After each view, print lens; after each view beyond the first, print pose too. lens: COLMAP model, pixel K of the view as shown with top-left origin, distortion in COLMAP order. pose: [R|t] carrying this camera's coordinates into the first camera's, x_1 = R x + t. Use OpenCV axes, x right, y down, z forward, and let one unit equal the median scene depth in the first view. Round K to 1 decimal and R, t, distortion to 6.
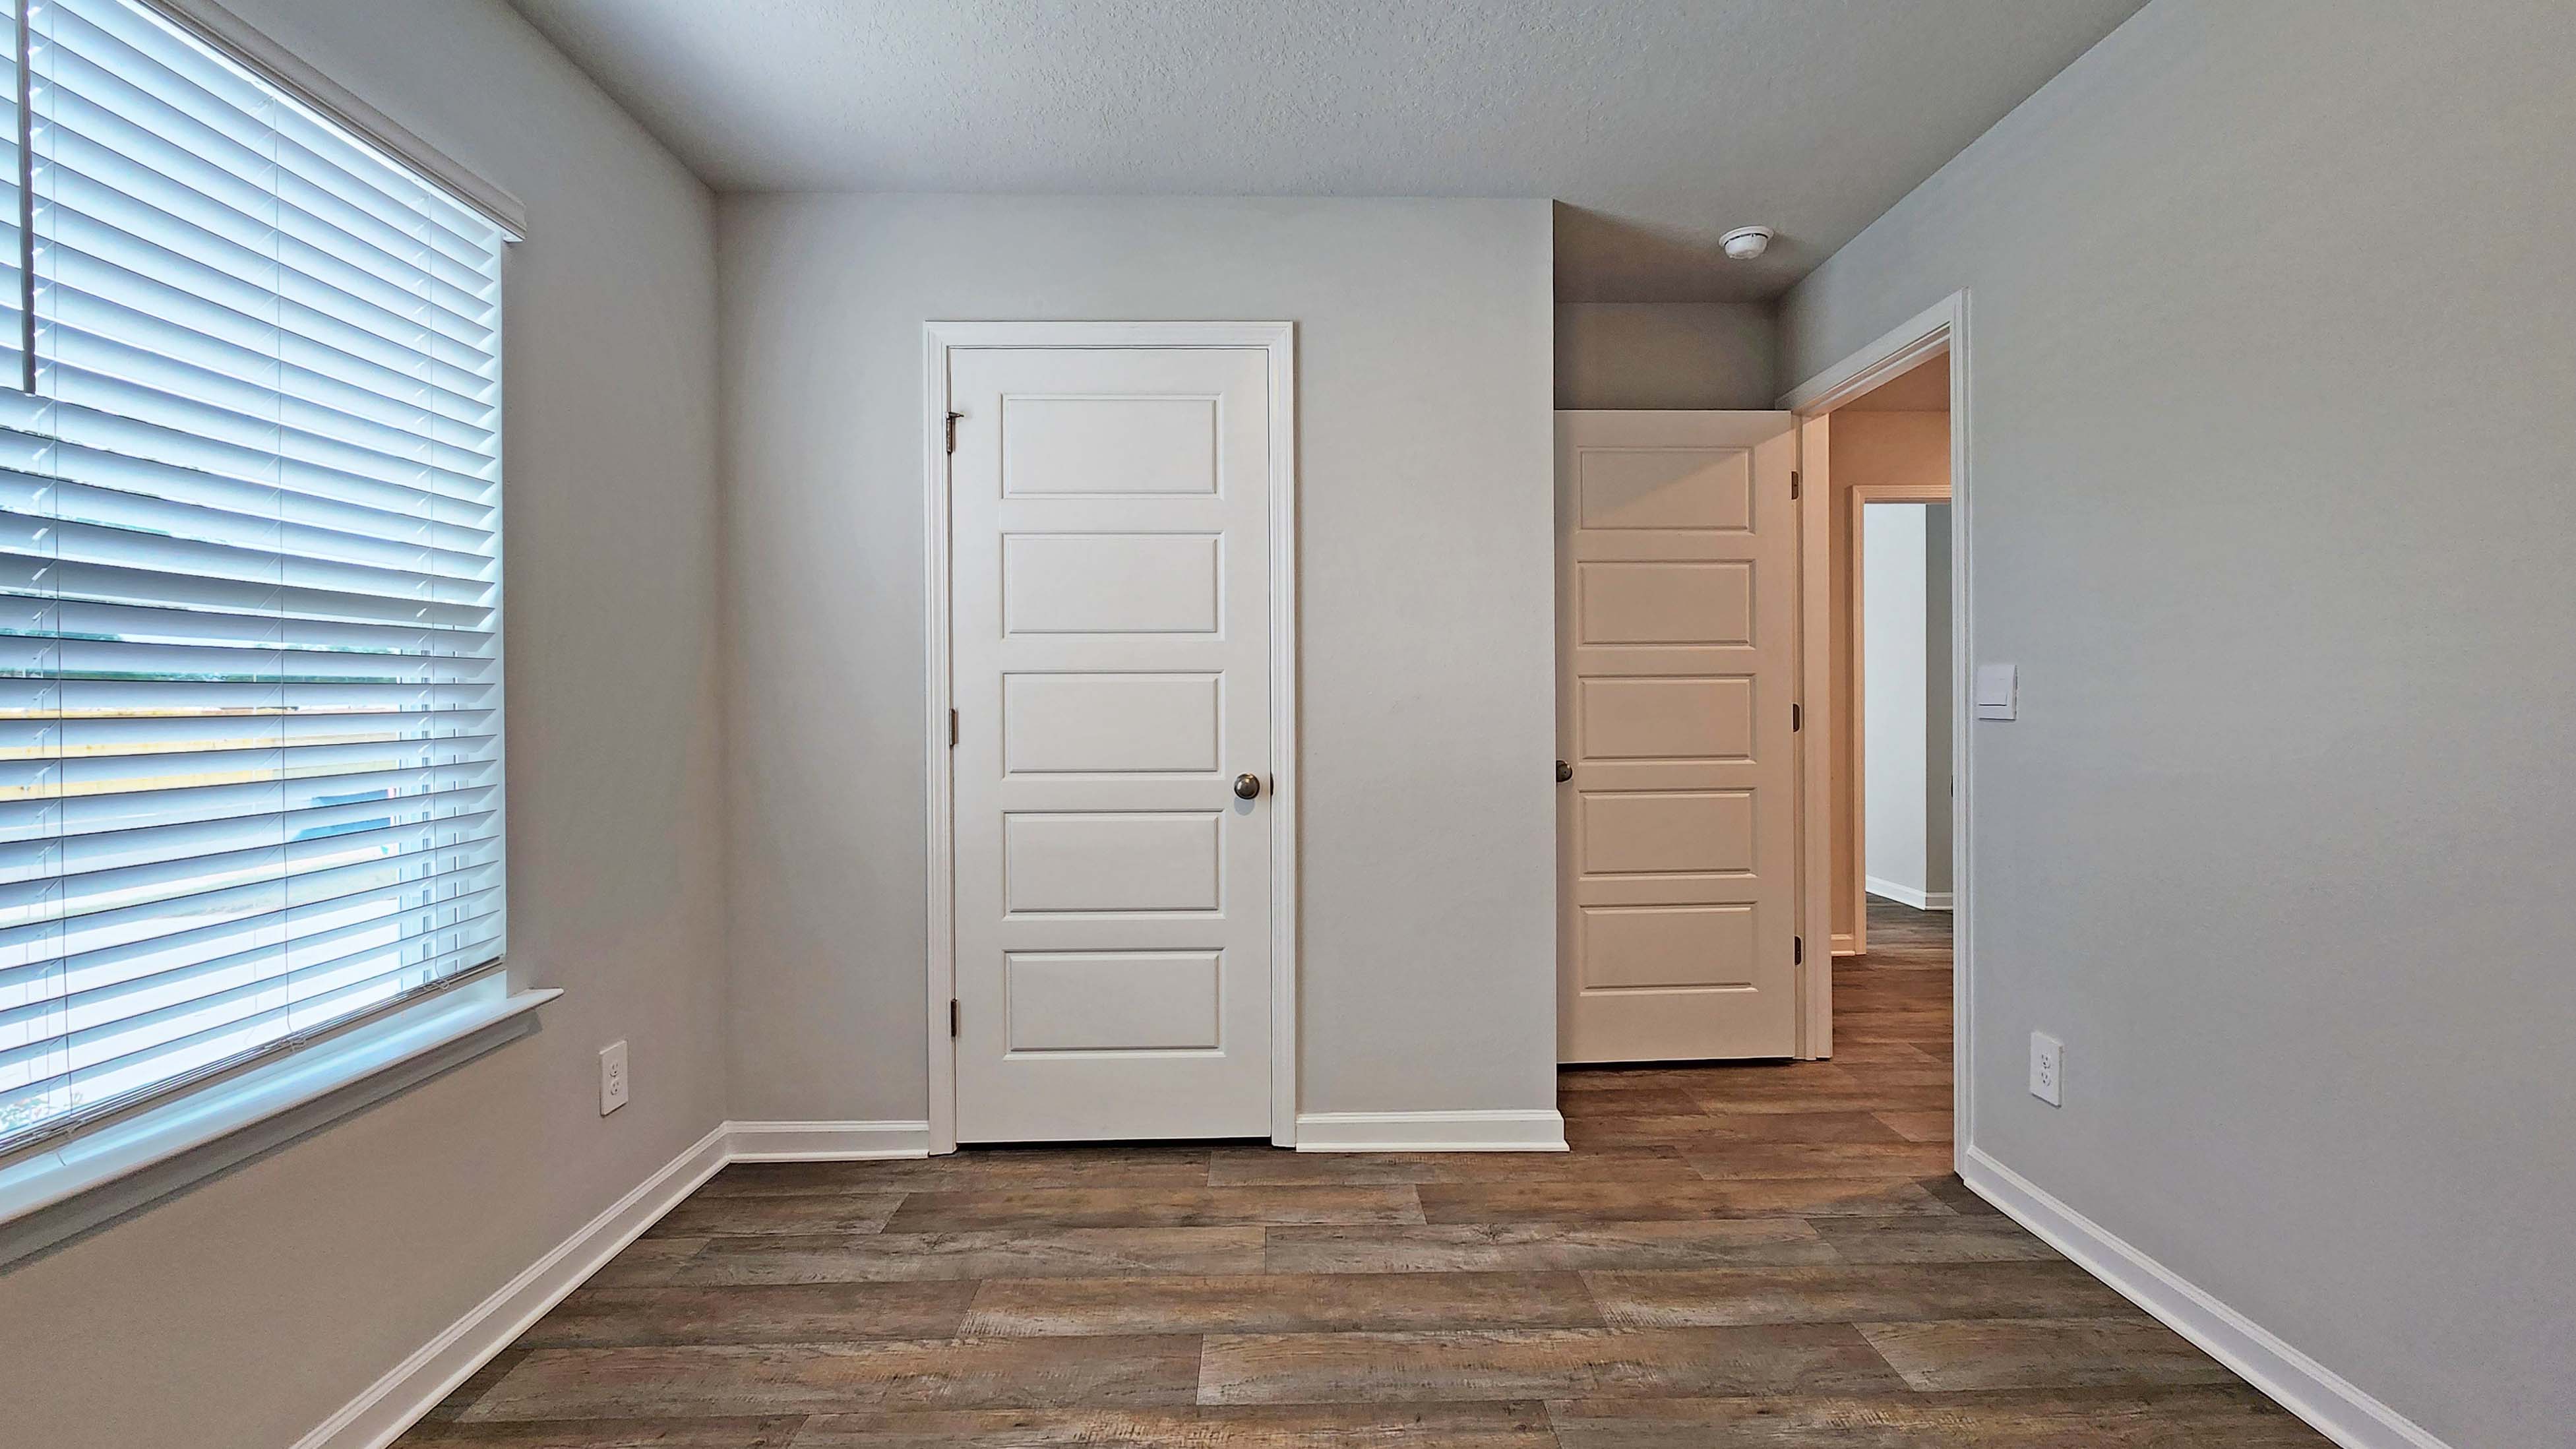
lens RADIAL K [[1071.3, 0, 1293.6], [0, 1071.3, 710.6], [0, 0, 1]] dist [-0.000239, -0.000683]
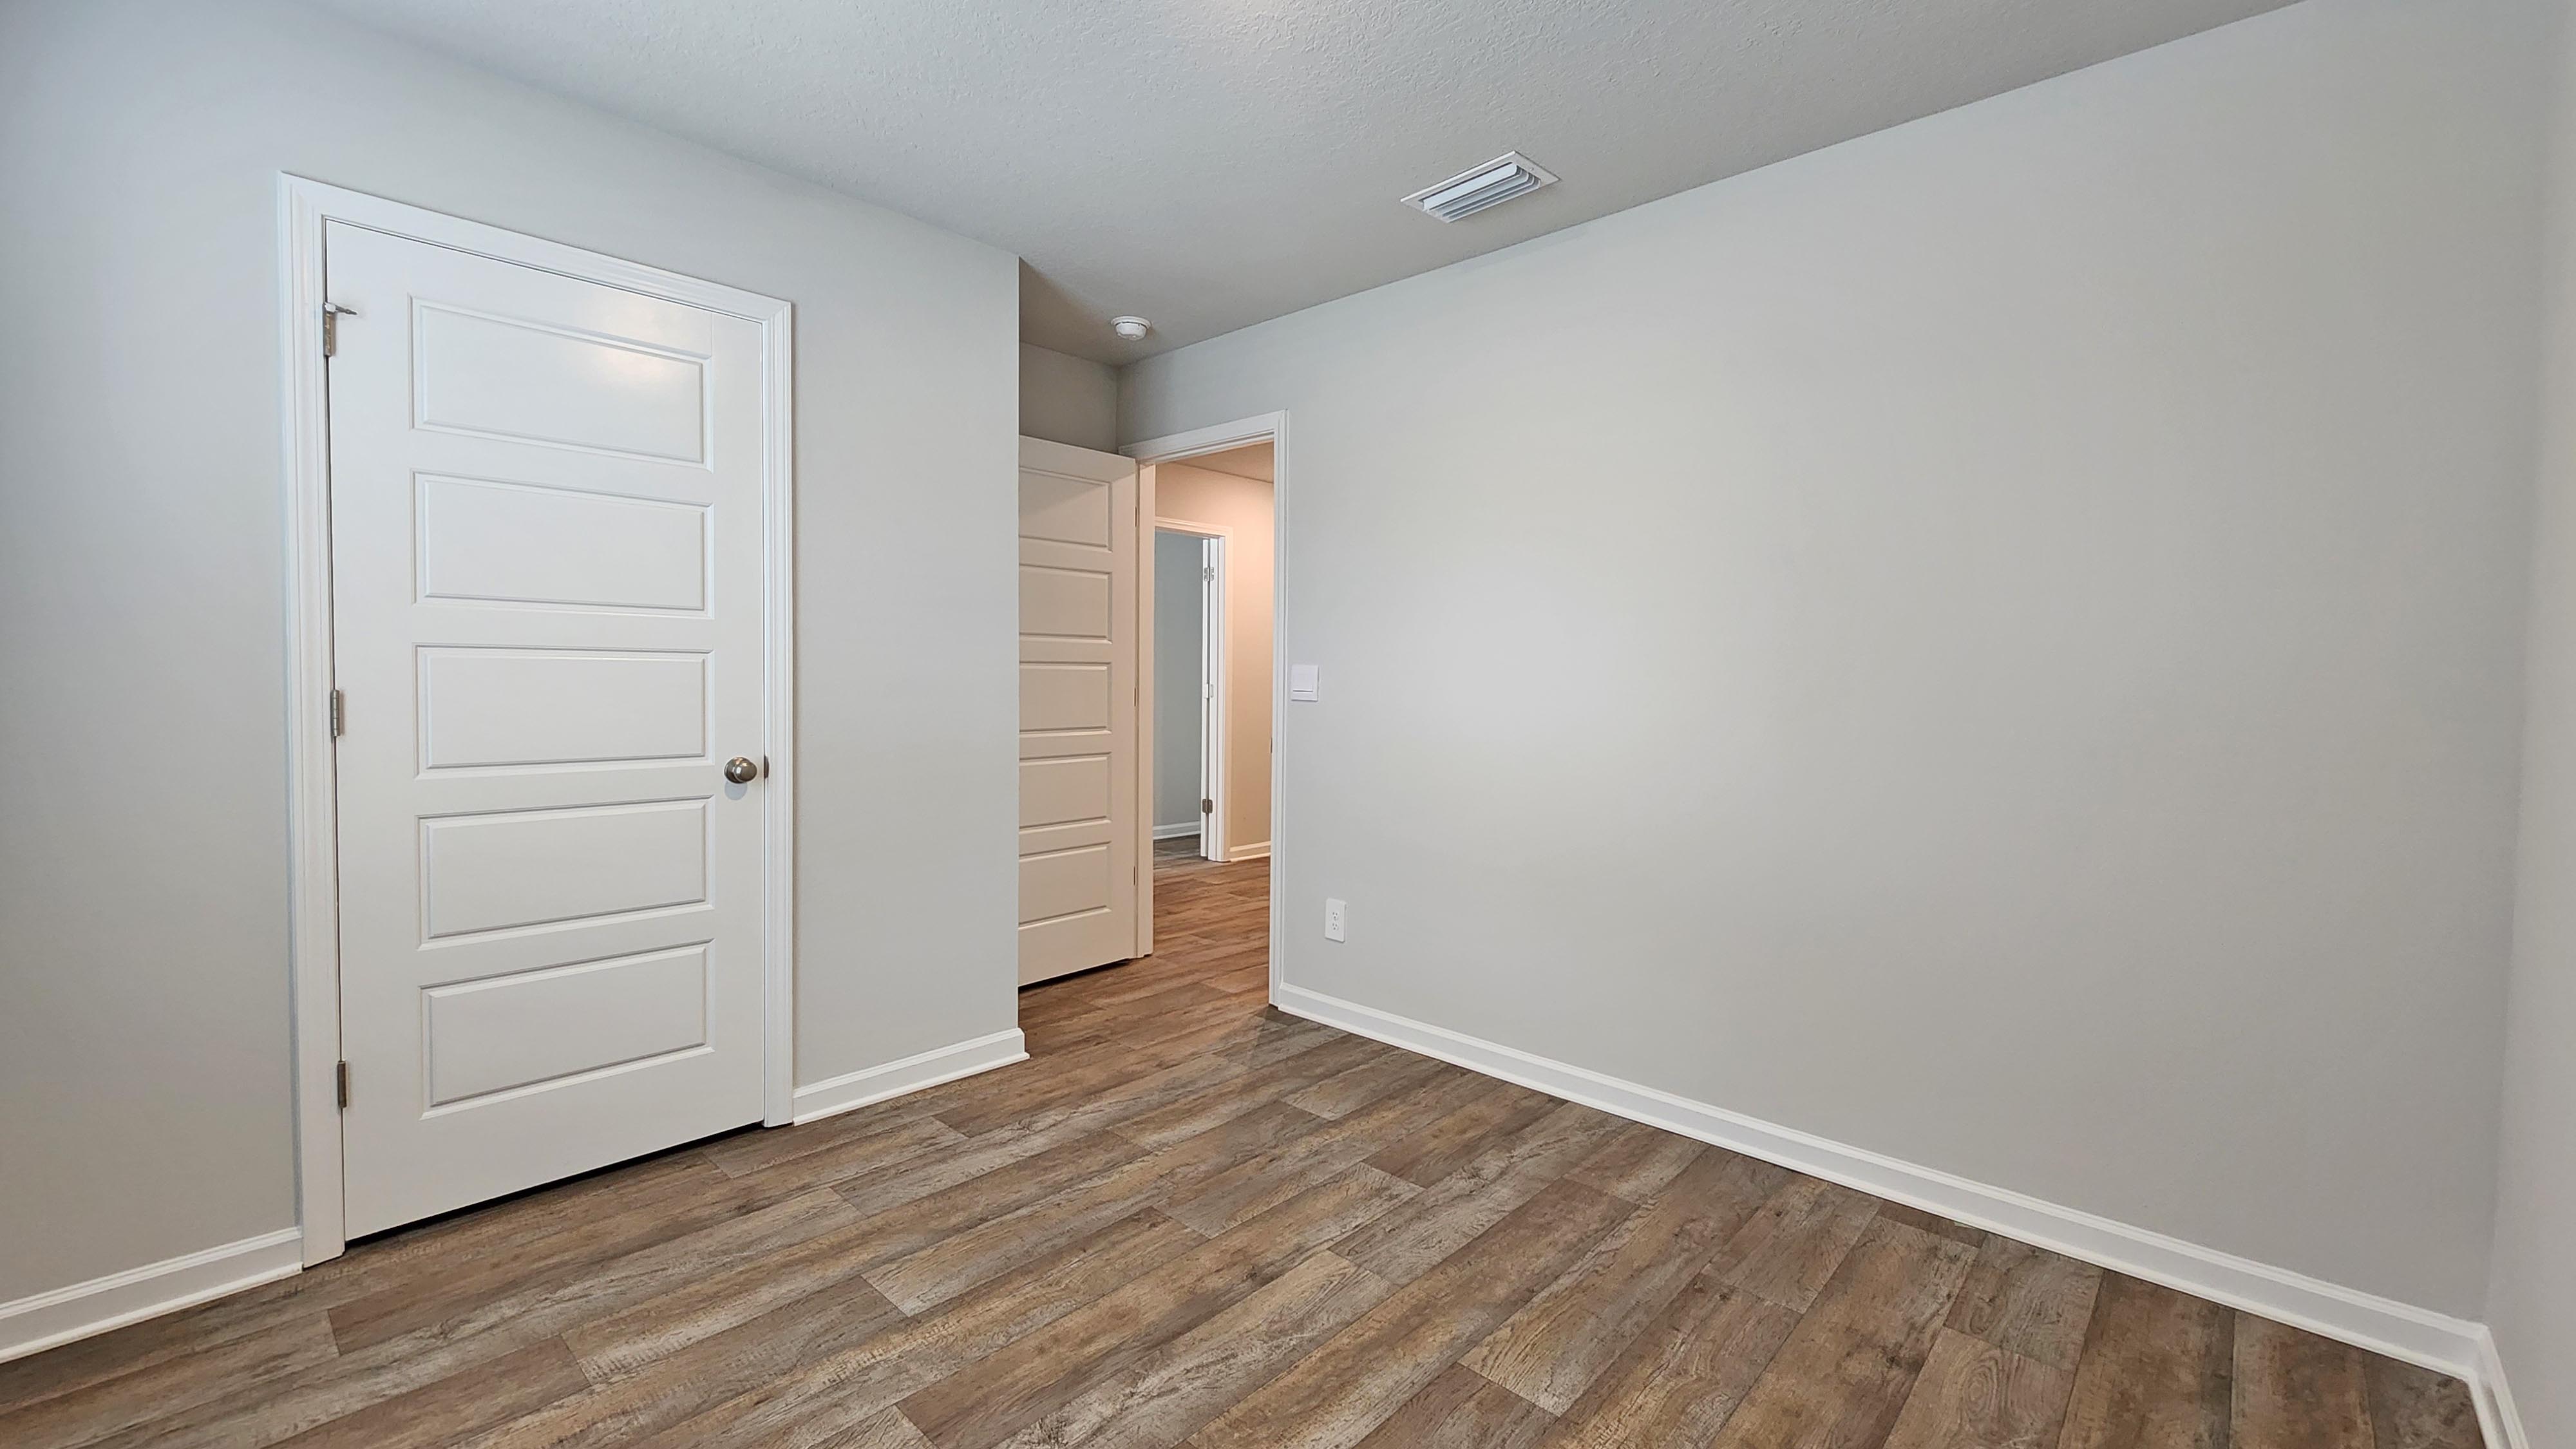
lens RADIAL K [[1046.7, 0, 1296.4], [0, 1046.7, 712.2], [0, 0, 1]] dist [-0.004625, -0.000637]
pose [[0.694581, -0.012006, 0.719314, -0.428515], [-0.009801, 0.999610, 0.026148, -0.013569], [-0.719348, -0.025212, 0.694192, -0.027071]]
